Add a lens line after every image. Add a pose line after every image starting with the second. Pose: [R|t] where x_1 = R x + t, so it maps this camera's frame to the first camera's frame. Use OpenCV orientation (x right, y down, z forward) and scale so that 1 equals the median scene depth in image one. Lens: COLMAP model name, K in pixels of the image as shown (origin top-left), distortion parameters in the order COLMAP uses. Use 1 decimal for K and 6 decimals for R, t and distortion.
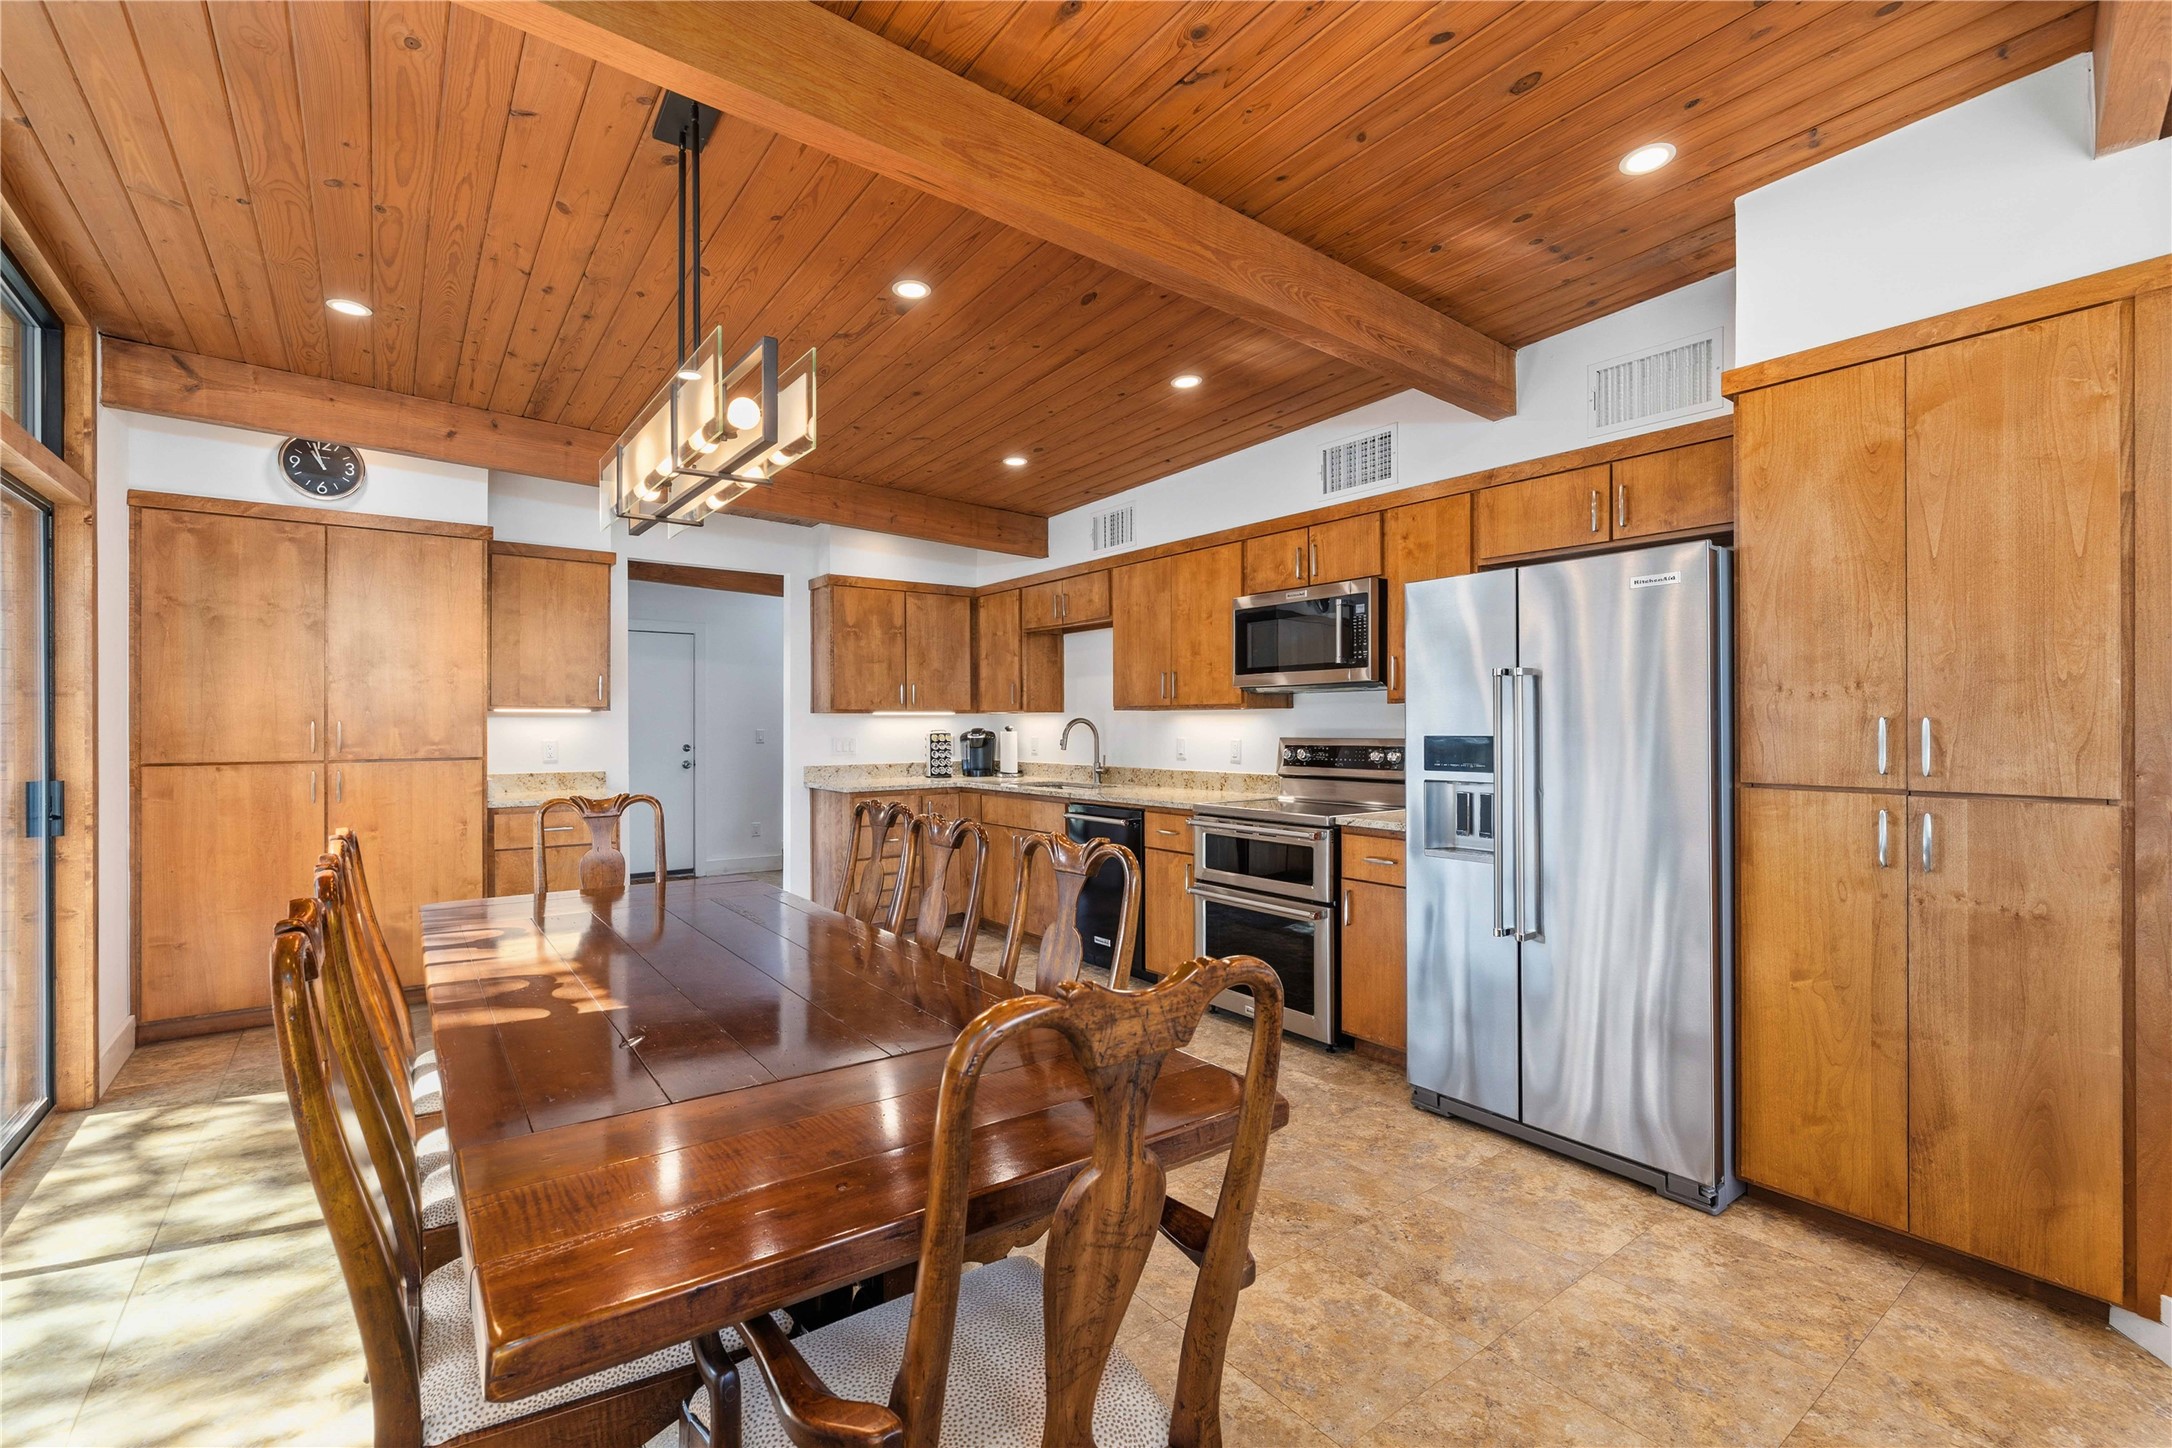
lens RADIAL K [[947.2, 0, 1095.8], [0, 947.2, 727.1], [0, 0, 1]] dist [-0.003693, 0.001460]
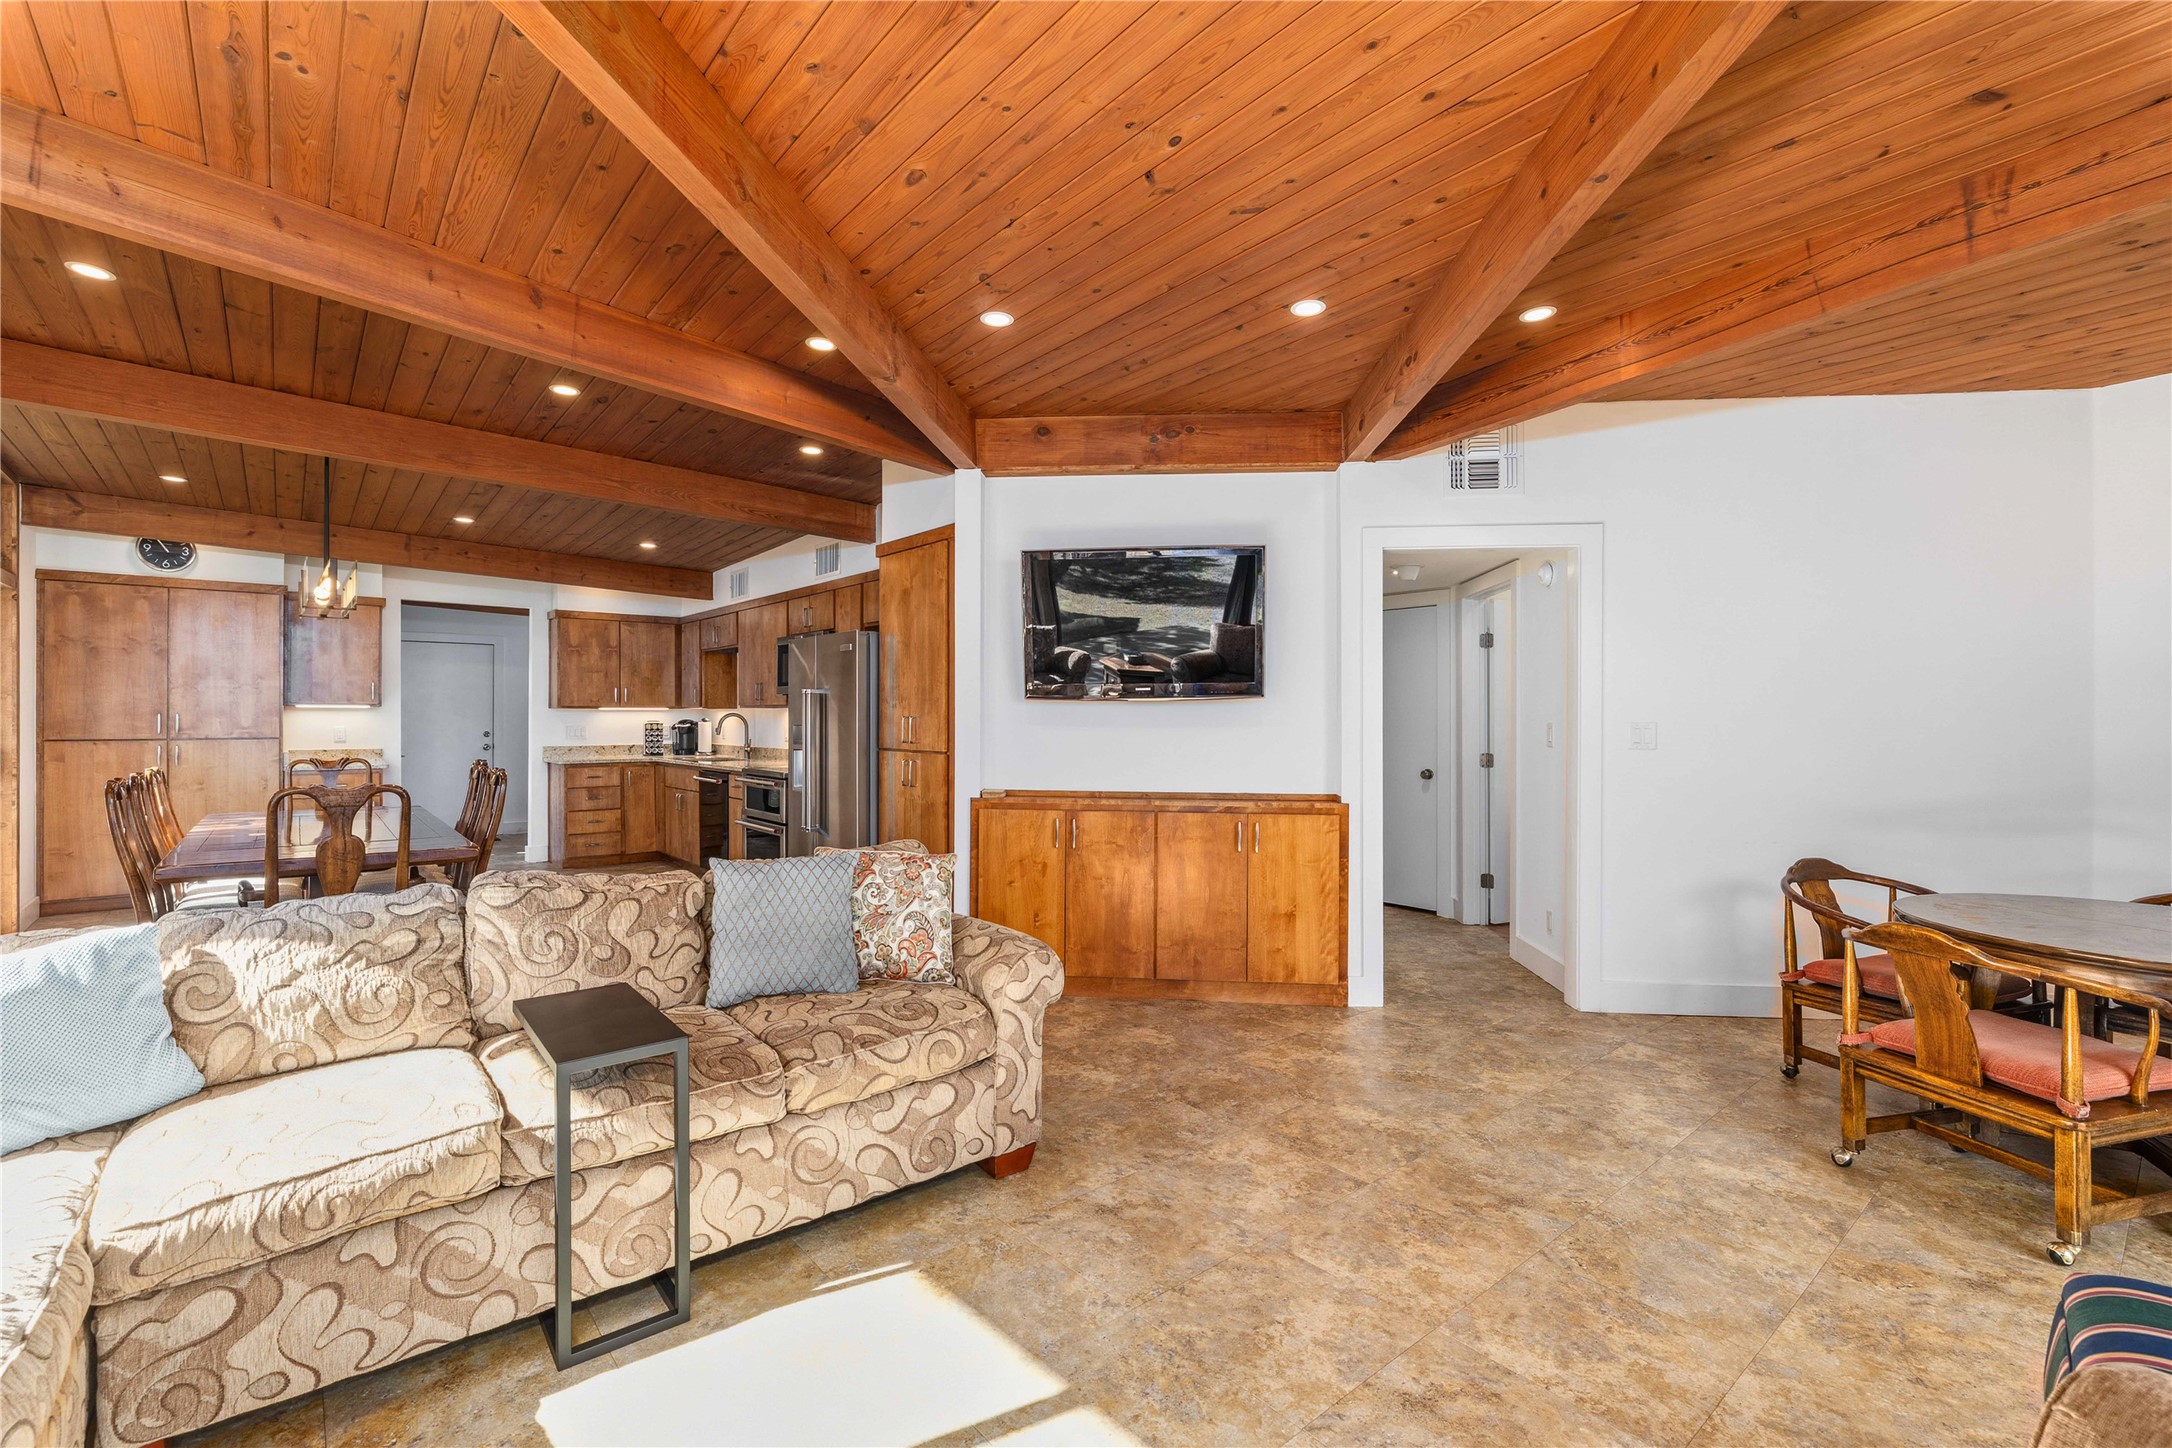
lens RADIAL K [[947.2, 0, 1085.6], [0, 947.2, 720.7], [0, 0, 1]] dist [-0.003693, 0.001460]
pose [[0.998378, 0.004074, 0.056786, 0.618208], [-0.004189, 0.999989, 0.001909, -0.003865], [-0.056778, -0.002144, 0.998385, -0.653243]]
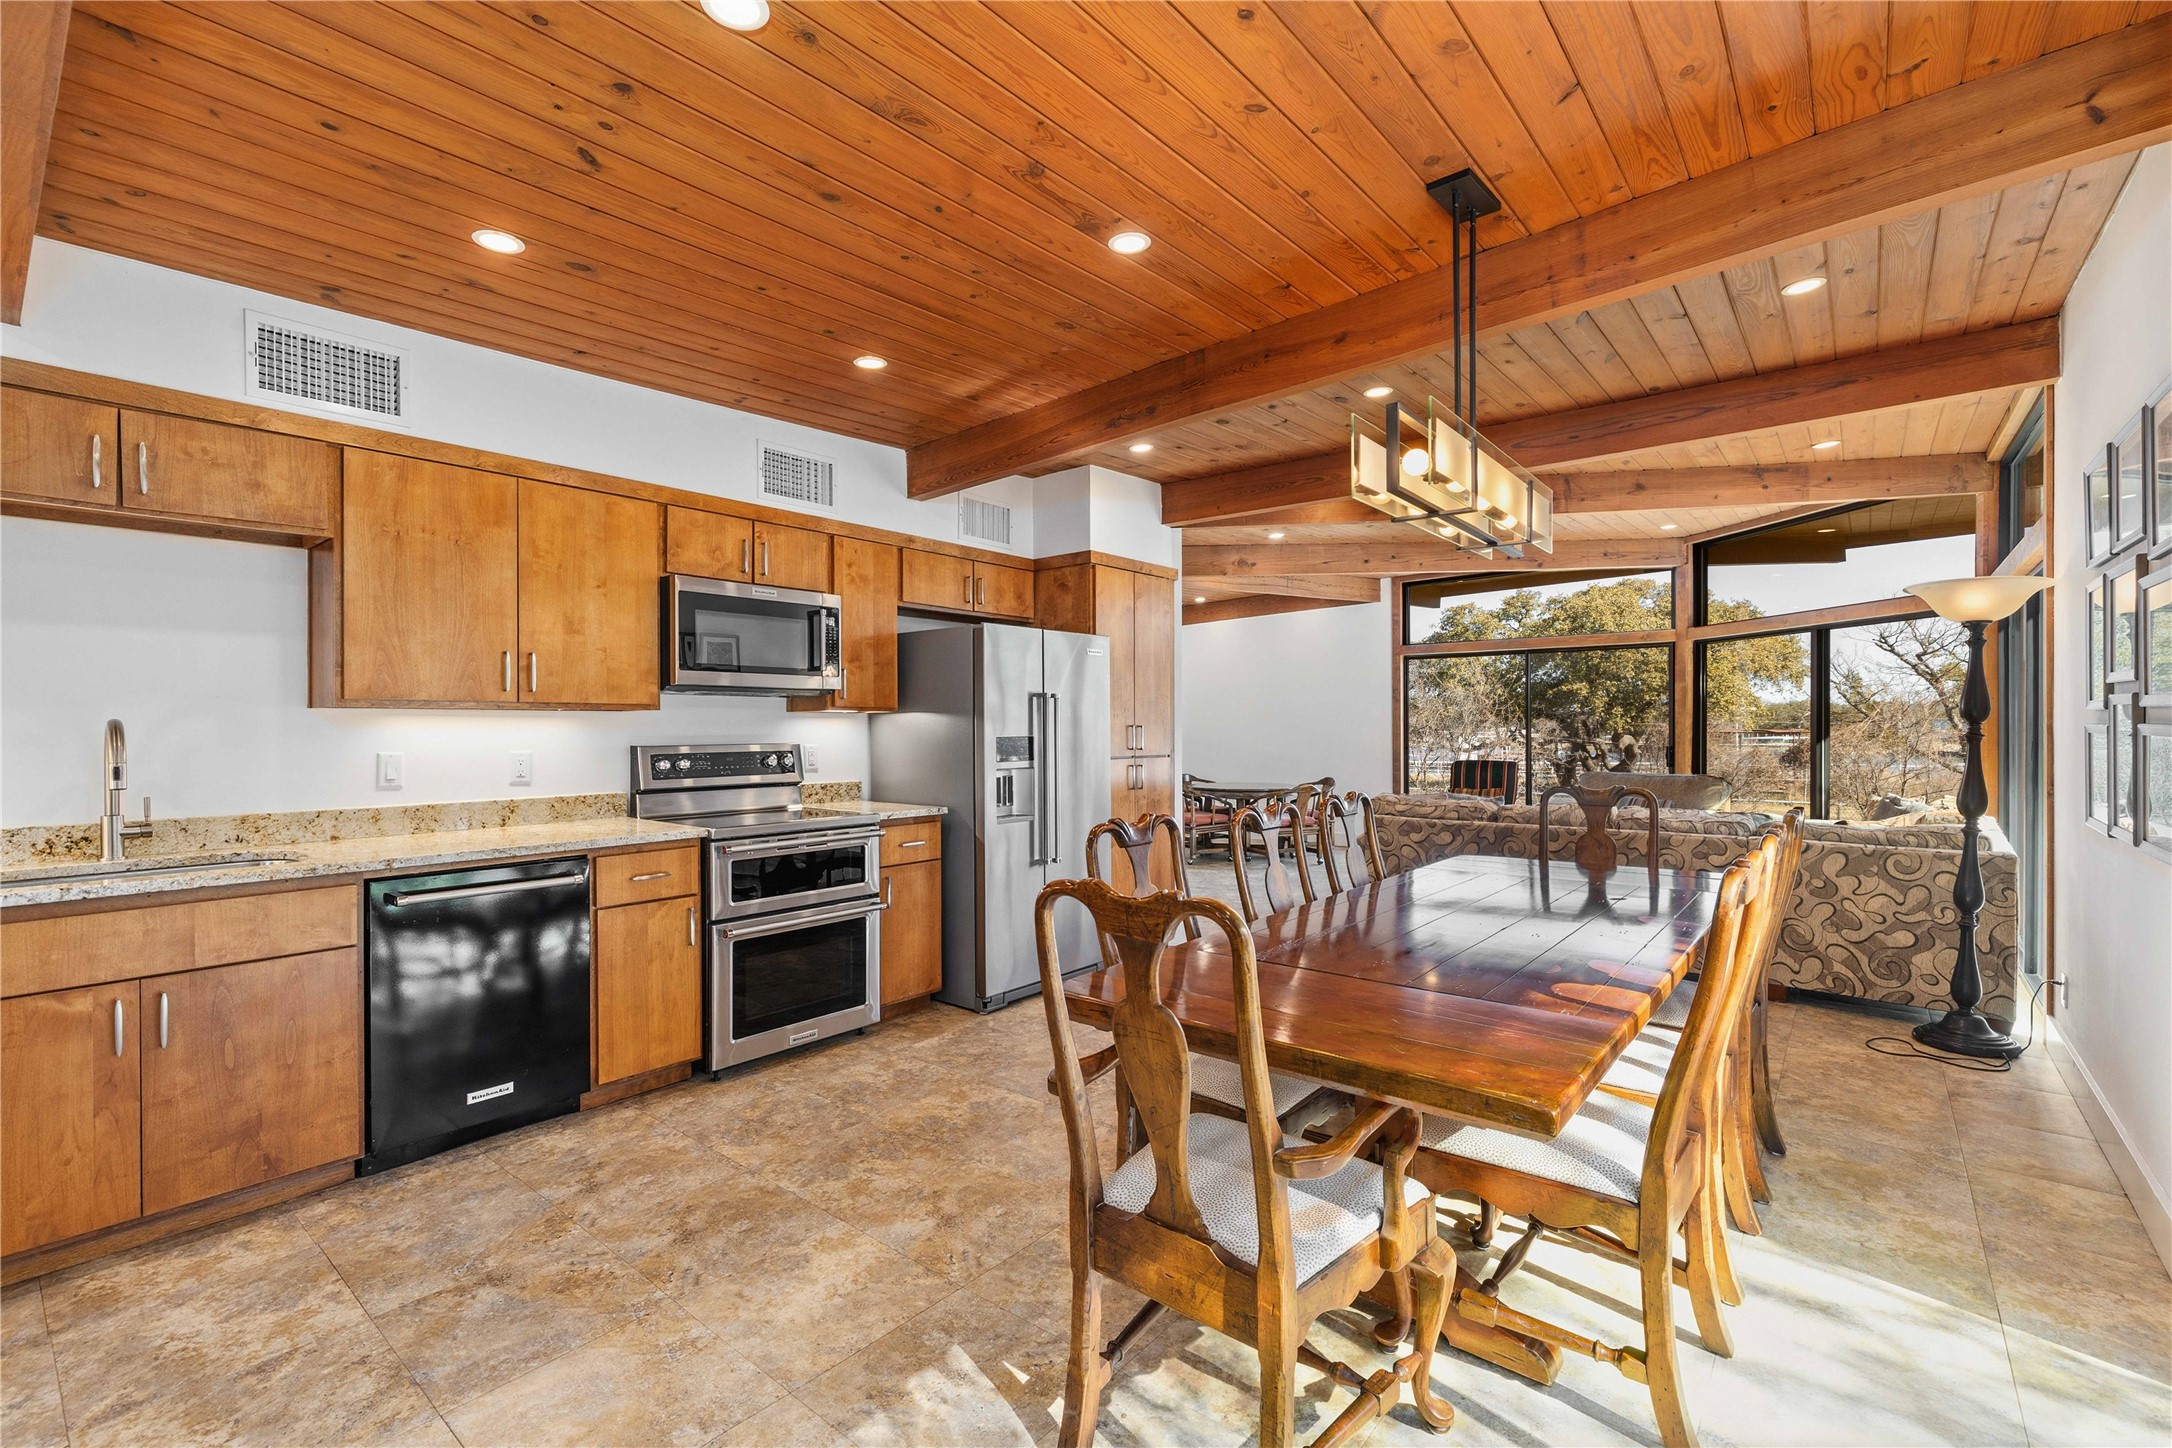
lens RADIAL K [[947.2, 0, 1067.4], [0, 947.2, 727.6], [0, 0, 1]] dist [-0.003693, 0.001460]
pose [[-0.225126, 0.003795, 0.974322, -0.121075], [0.008490, 0.999962, -0.001933, -0.000083], [-0.974293, 0.007837, -0.225150, 0.143813]]
